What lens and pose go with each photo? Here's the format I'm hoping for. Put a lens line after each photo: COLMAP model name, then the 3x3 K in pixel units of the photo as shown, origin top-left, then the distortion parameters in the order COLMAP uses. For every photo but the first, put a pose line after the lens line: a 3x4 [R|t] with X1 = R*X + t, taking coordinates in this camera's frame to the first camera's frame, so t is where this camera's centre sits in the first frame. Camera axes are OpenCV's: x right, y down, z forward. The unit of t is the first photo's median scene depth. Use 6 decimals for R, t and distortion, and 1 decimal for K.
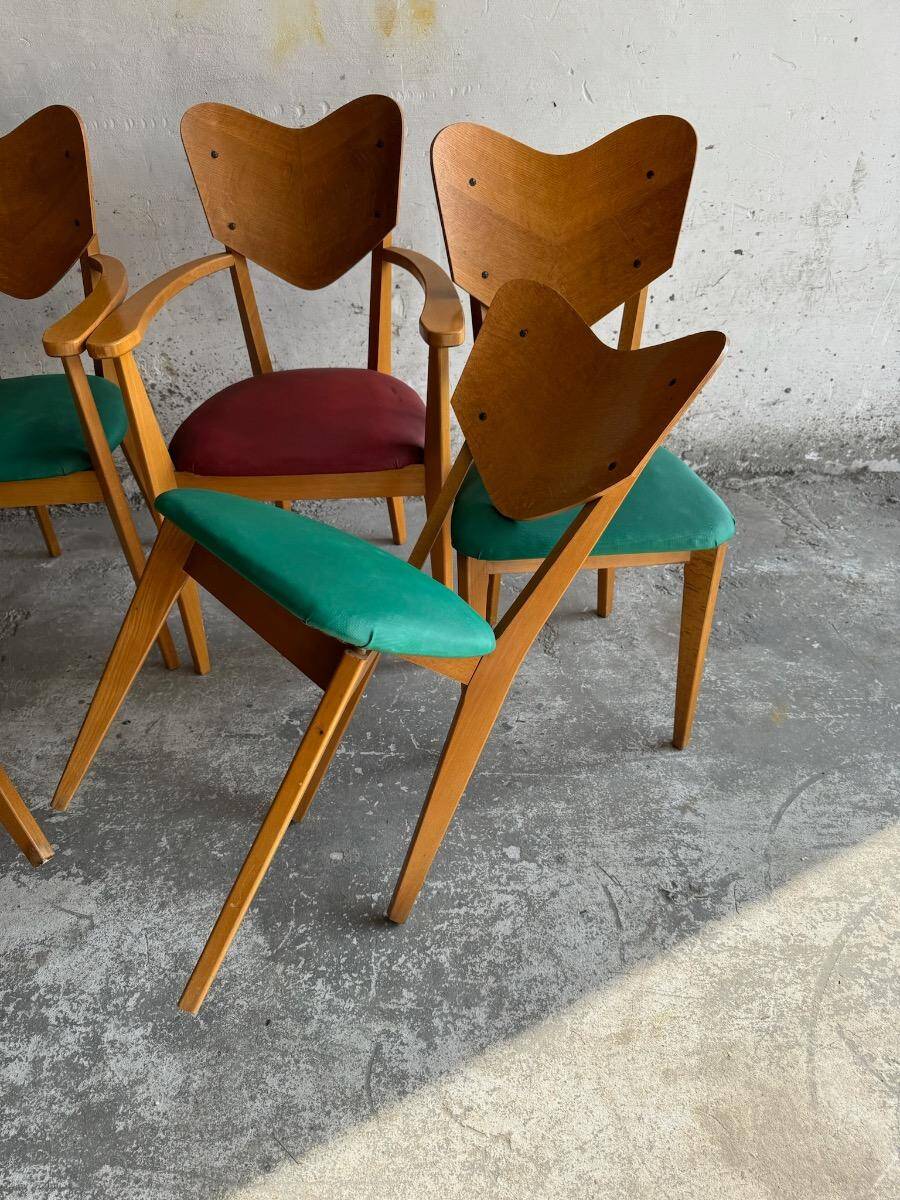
lens RADIAL K [[882.8, 0, 451.3], [0, 882.8, 612.4], [0, 0, 1]] dist [0.023158, -0.037252]
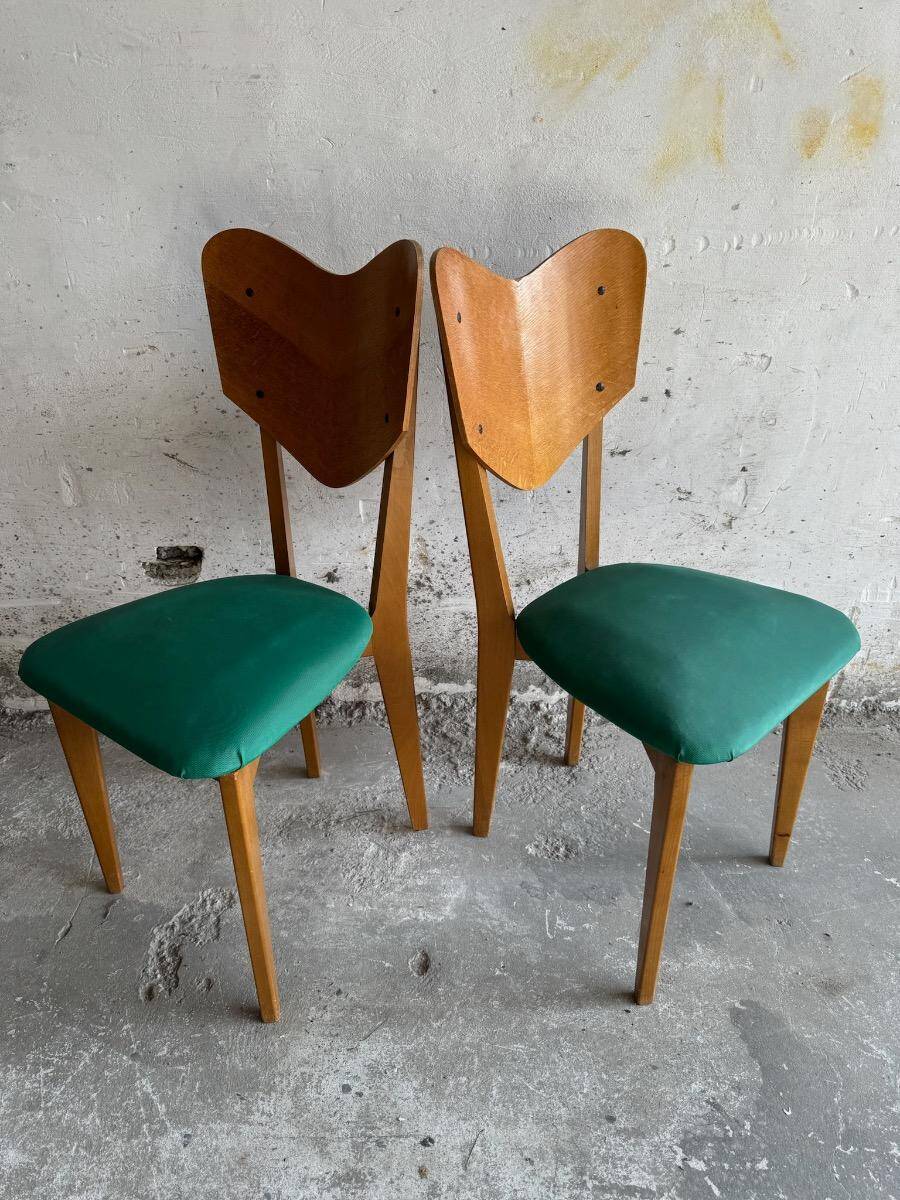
lens RADIAL K [[882.8, 0, 446.4], [0, 882.8, 609.0], [0, 0, 1]] dist [0.023158, -0.037252]
pose [[0.998428, 0.052081, -0.020723, -0.347531], [-0.054184, 0.991419, -0.118964, -0.174681], [0.014350, 0.119900, 0.992682, 0.310848]]
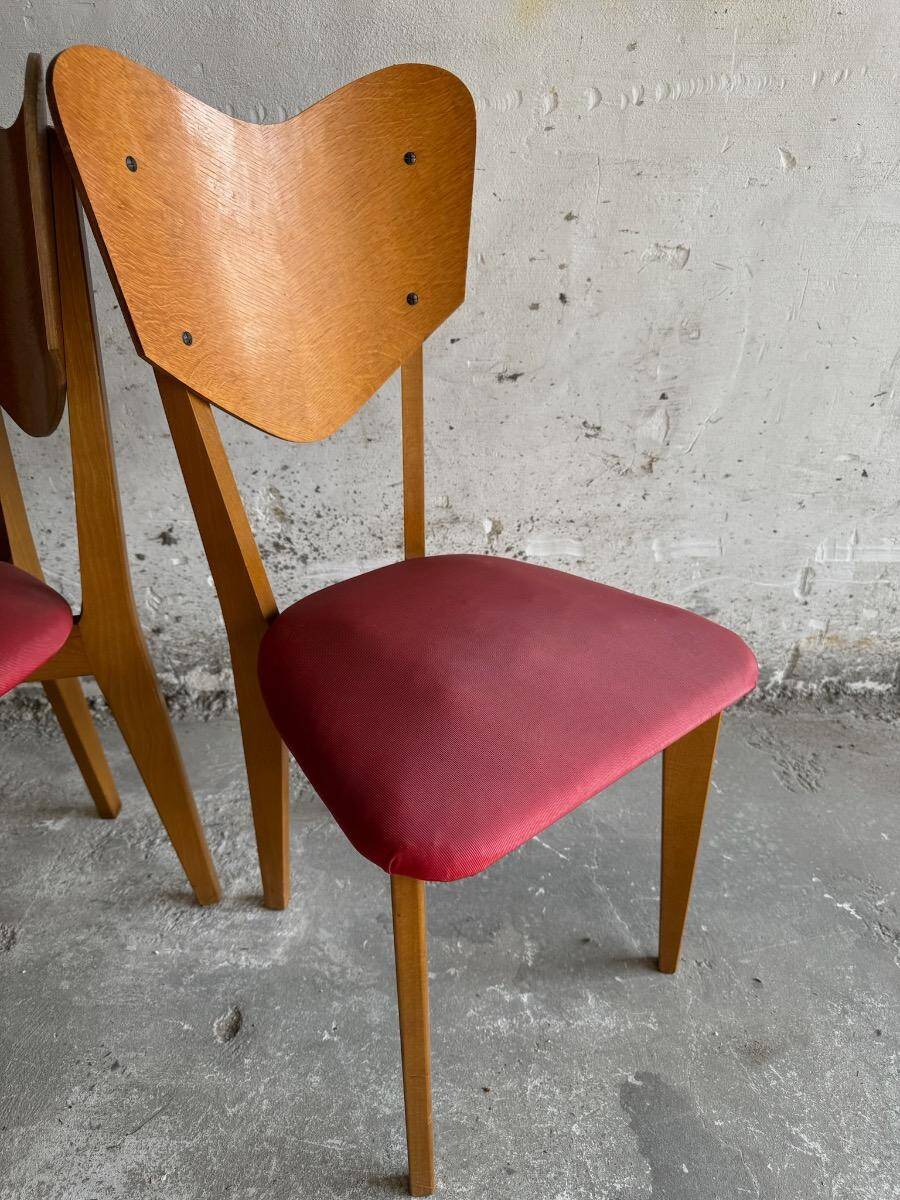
lens RADIAL K [[882.8, 0, 455.7], [0, 882.8, 608.1], [0, 0, 1]] dist [0.023158, -0.037252]
pose [[0.998912, 0.040577, -0.022970, -0.219489], [-0.042836, 0.993194, -0.108312, -0.180471], [0.018419, 0.109178, 0.993852, 0.484105]]
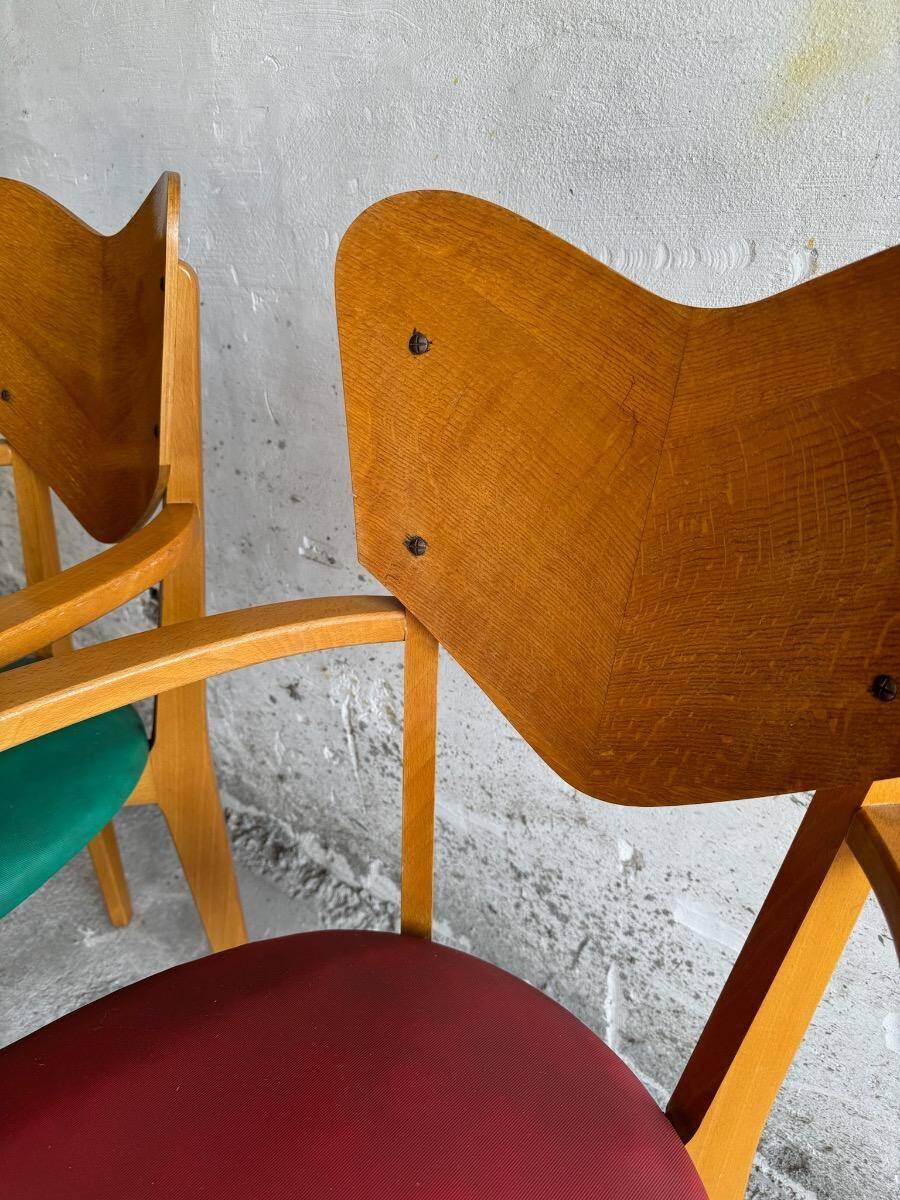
lens RADIAL K [[882.8, 0, 432.6], [0, 882.8, 583.9], [0, 0, 1]] dist [0.023158, -0.037252]
pose [[0.736957, 0.325779, -0.592251, -0.042004], [-0.422431, 0.905984, -0.027291, -0.416557], [0.527680, 0.270298, 0.805291, 0.740408]]
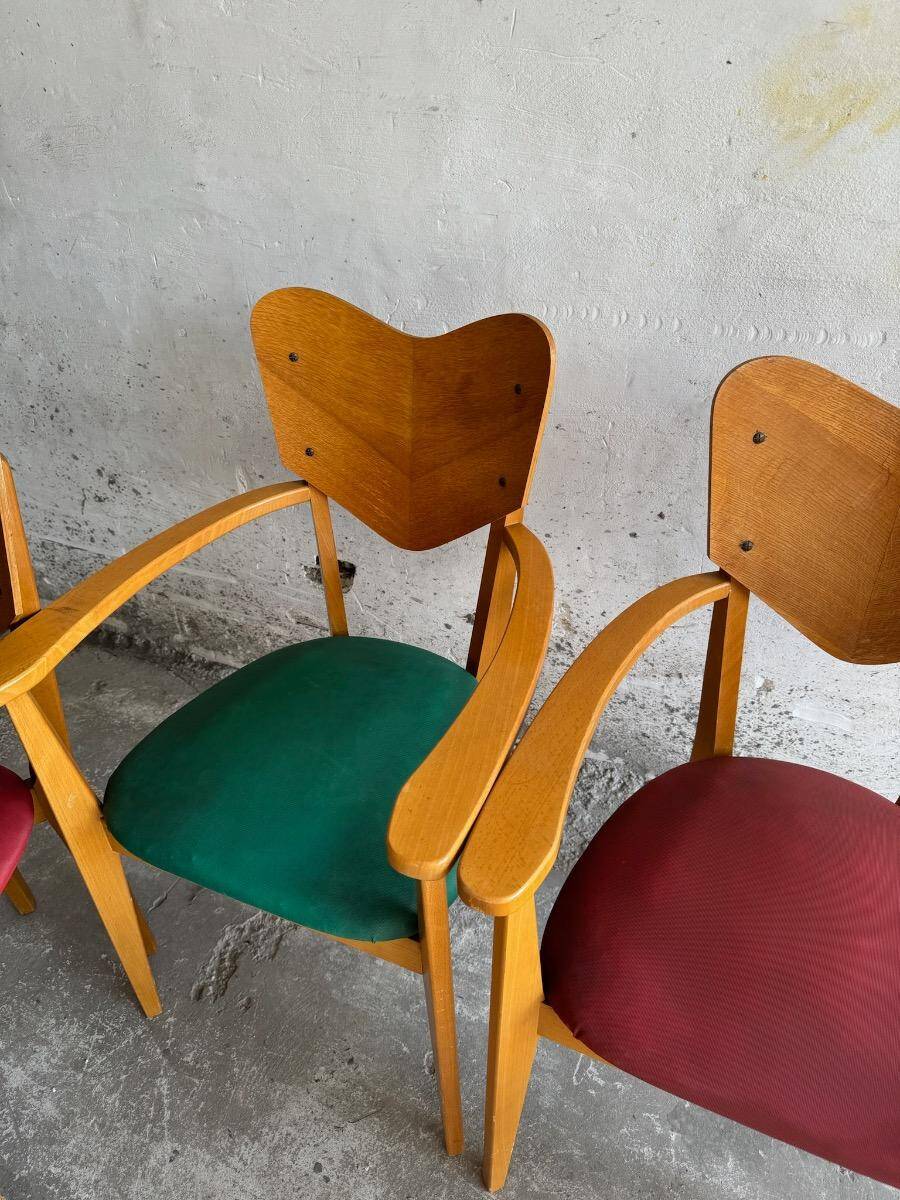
lens RADIAL K [[882.8, 0, 440.5], [0, 882.8, 604.5], [0, 0, 1]] dist [0.023158, -0.037252]
pose [[0.901197, 0.276052, -0.334125, -0.223796], [-0.266452, 0.960908, 0.075226, -0.389452], [0.341830, 0.021235, 0.939522, 0.382865]]
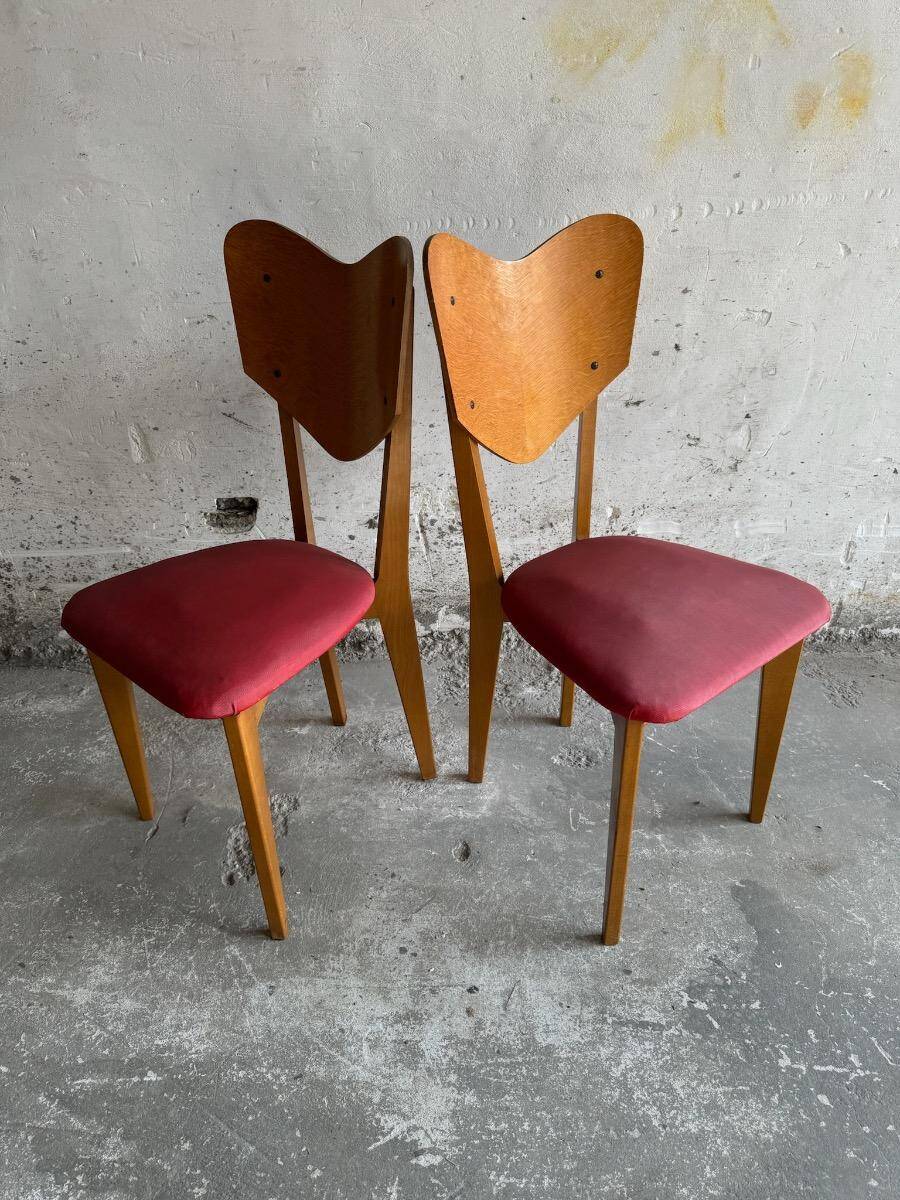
lens RADIAL K [[882.8, 0, 449.4], [0, 882.8, 610.6], [0, 0, 1]] dist [0.023158, -0.037252]
pose [[0.998498, 0.037048, -0.040367, -0.355617], [-0.039808, 0.996762, -0.069862, -0.141047], [0.037648, 0.071364, 0.996740, 0.211470]]
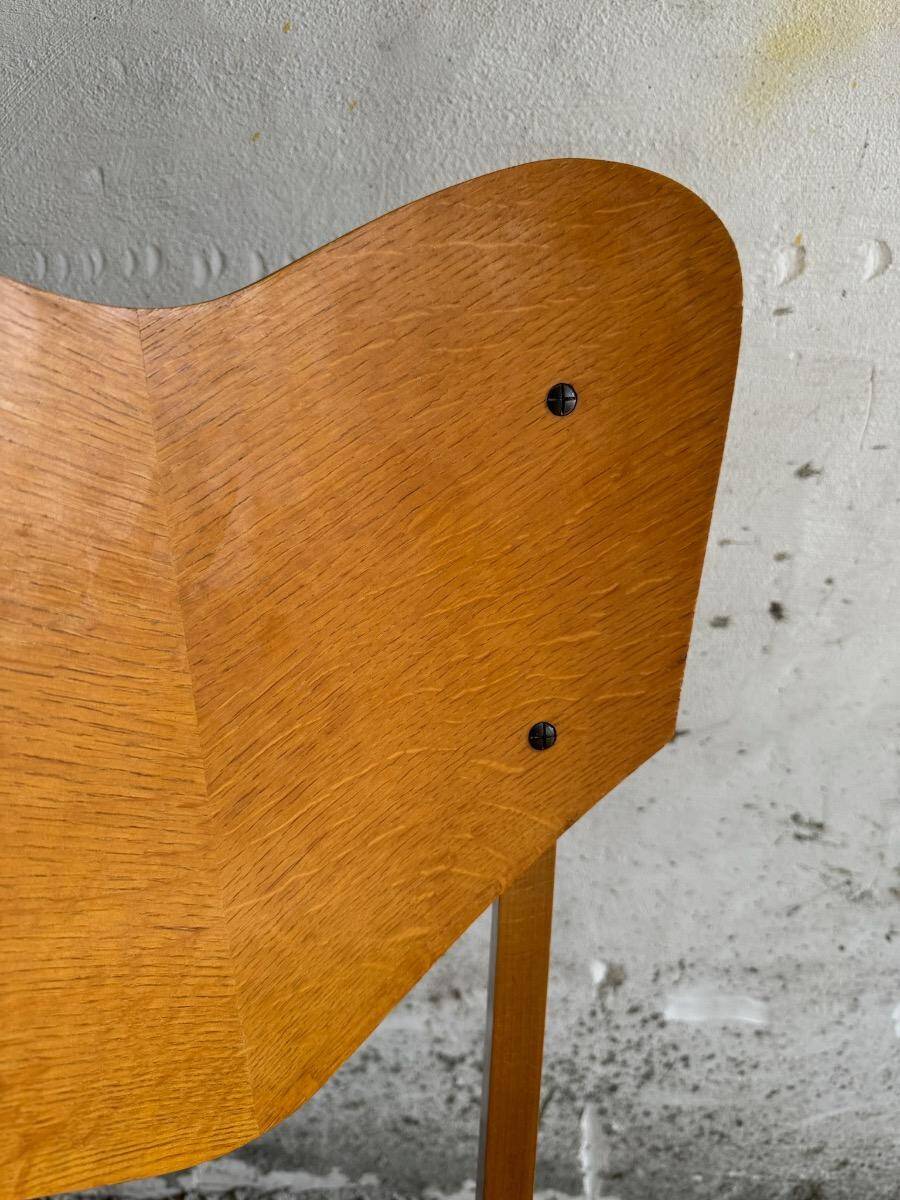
lens RADIAL K [[882.8, 0, 455.3], [0, 882.8, 602.6], [0, 0, 1]] dist [0.023158, -0.037252]
pose [[0.997062, 0.069808, -0.031516, -0.281320], [-0.075453, 0.965941, -0.247518, -0.399608], [0.013164, 0.249168, 0.968371, 0.787465]]
